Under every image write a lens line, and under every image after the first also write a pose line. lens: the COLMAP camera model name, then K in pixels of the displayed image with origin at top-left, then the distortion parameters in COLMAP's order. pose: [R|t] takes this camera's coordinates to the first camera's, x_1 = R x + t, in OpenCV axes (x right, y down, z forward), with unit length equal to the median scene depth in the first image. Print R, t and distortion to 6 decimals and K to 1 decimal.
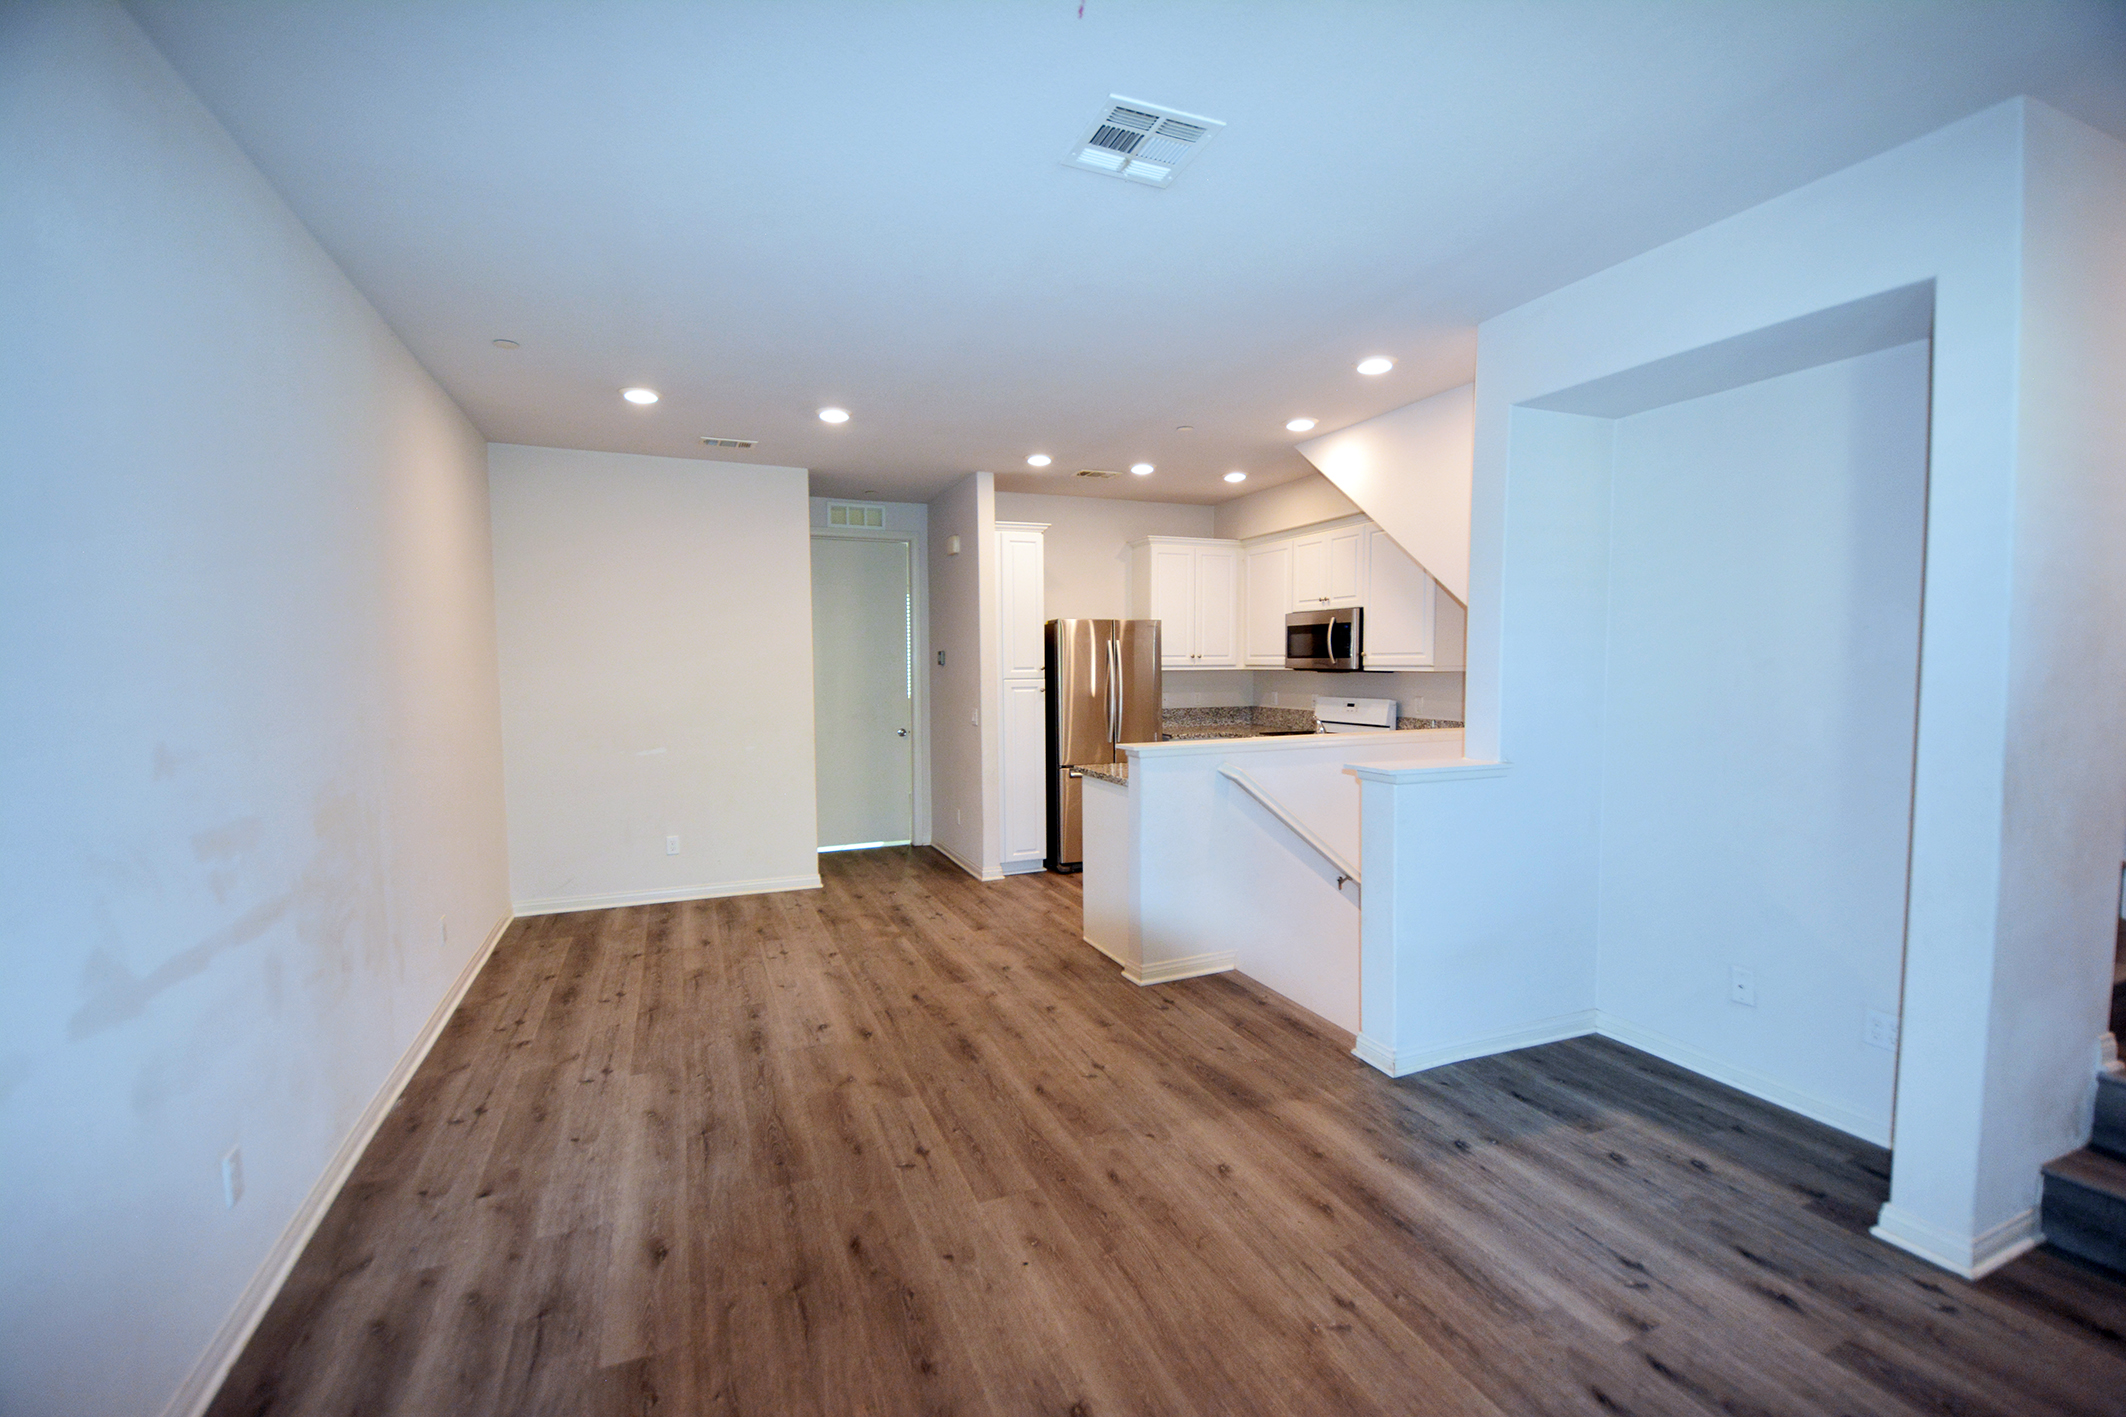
lens RADIAL K [[920.2, 0, 1066.0], [0, 920.2, 720.3], [0, 0, 1]] dist [0.023876, -0.028497]
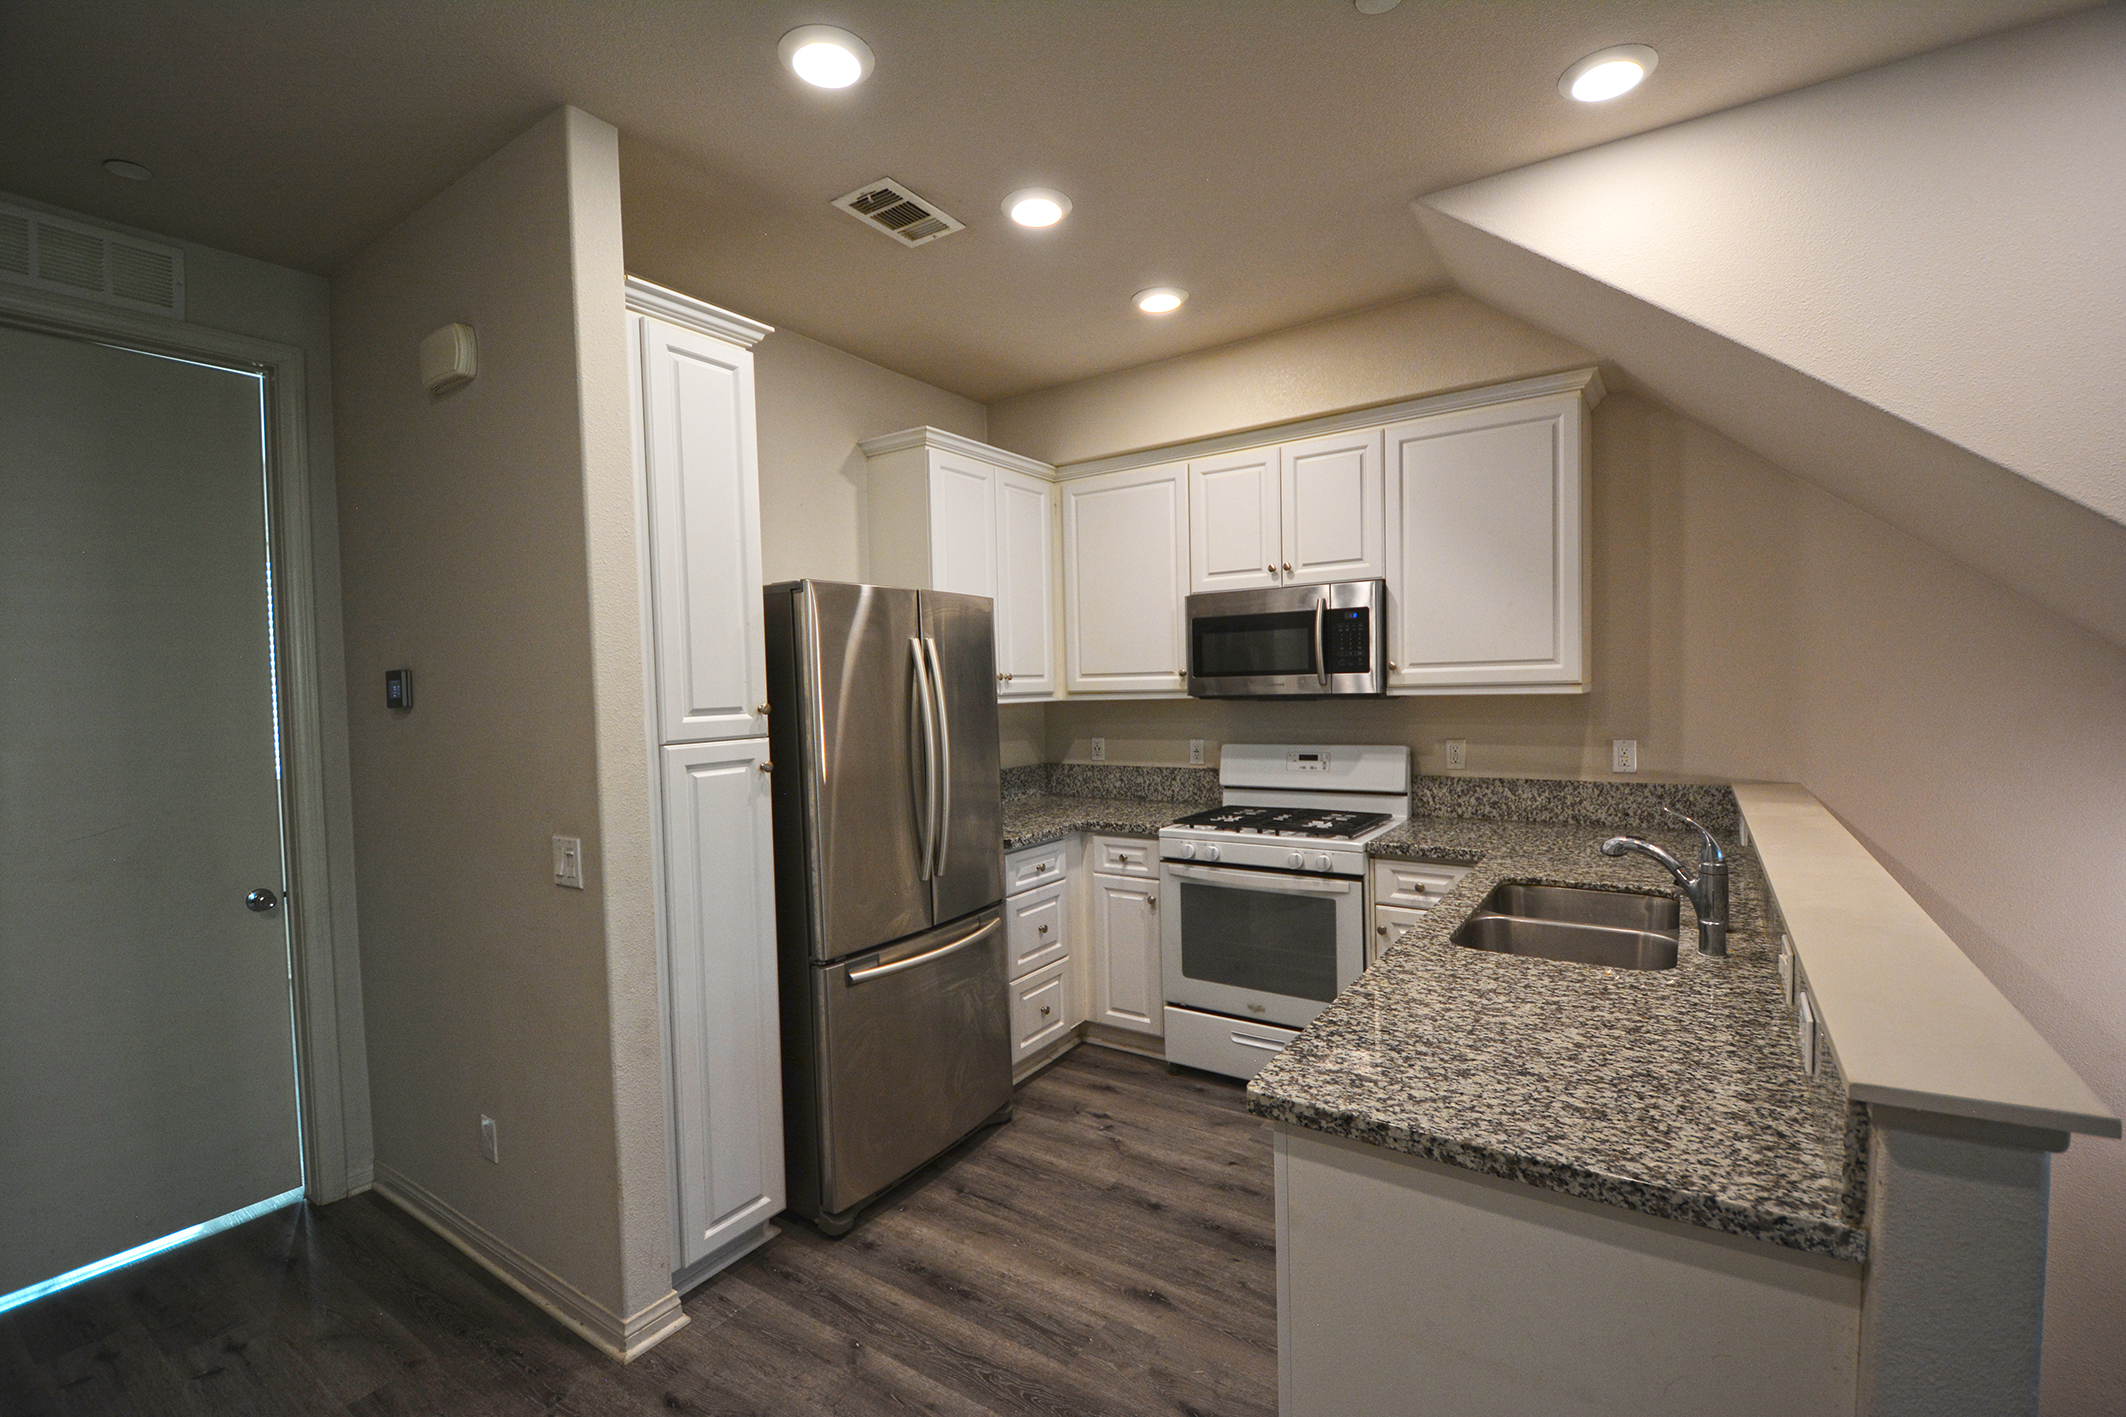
lens RADIAL K [[920.2, 0, 1066.0], [0, 920.2, 720.3], [0, 0, 1]] dist [0.023876, -0.028497]
pose [[0.835538, -0.037997, 0.548117, -0.201898], [0.056370, 0.998270, -0.016727, -0.061126], [-0.546533, 0.044873, 0.836235, 0.966907]]
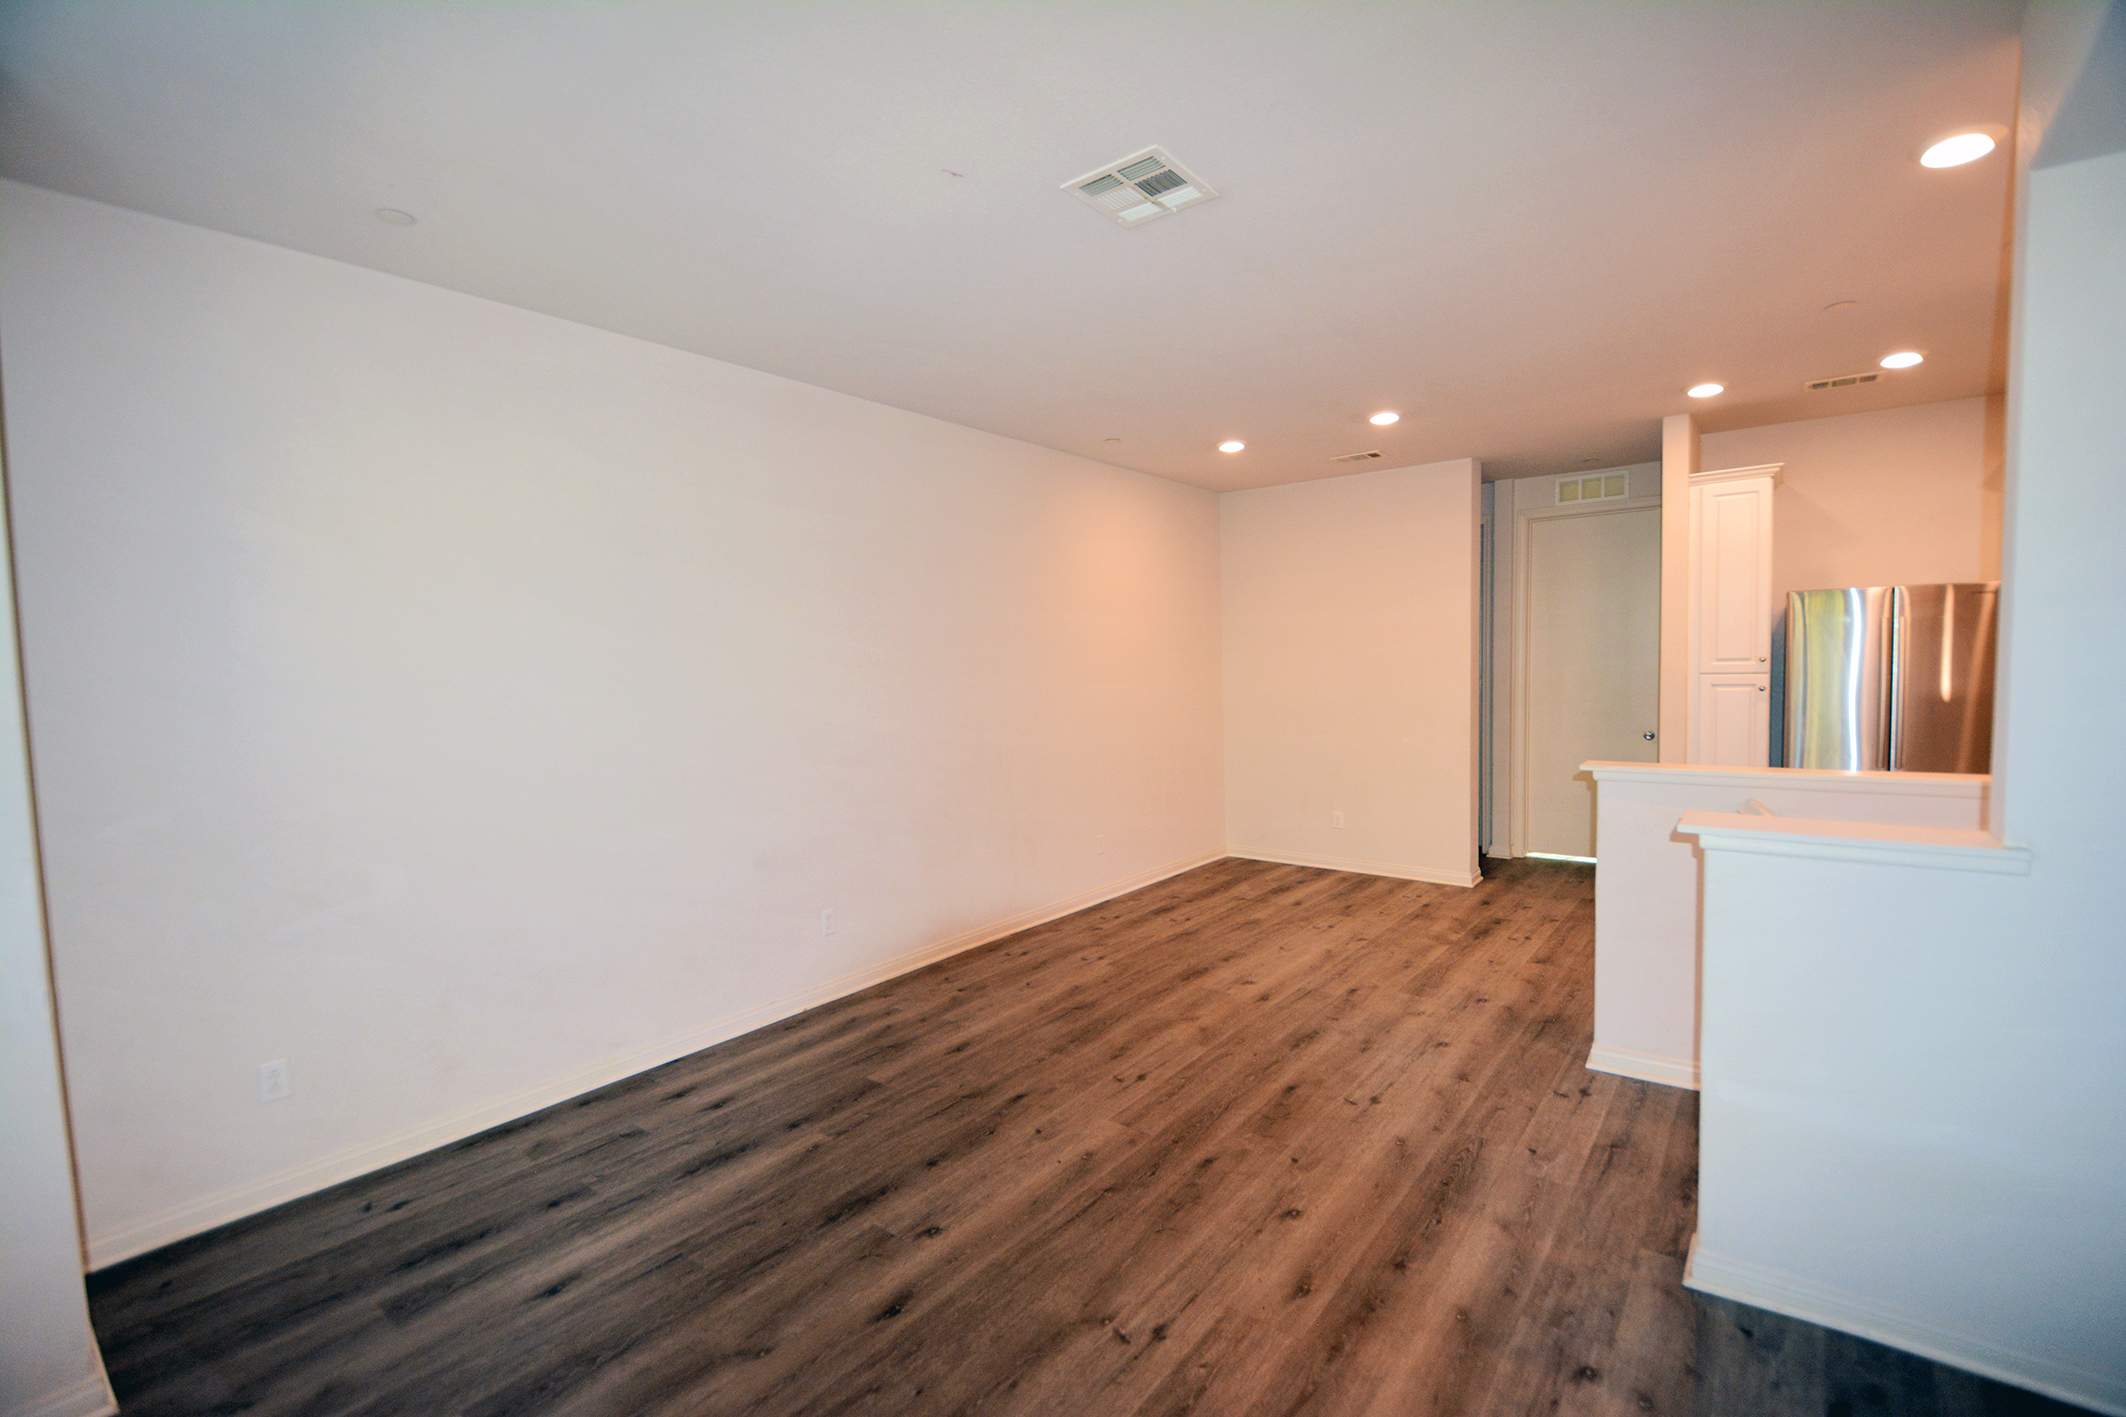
lens RADIAL K [[920.2, 0, 1066.0], [0, 920.2, 720.3], [0, 0, 1]] dist [0.023876, -0.028497]
pose [[0.483049, 0.049010, -0.874221, 0.558434], [-0.035737, 0.998704, 0.036243, -0.022684], [0.874864, 0.013735, 0.484174, 0.227260]]
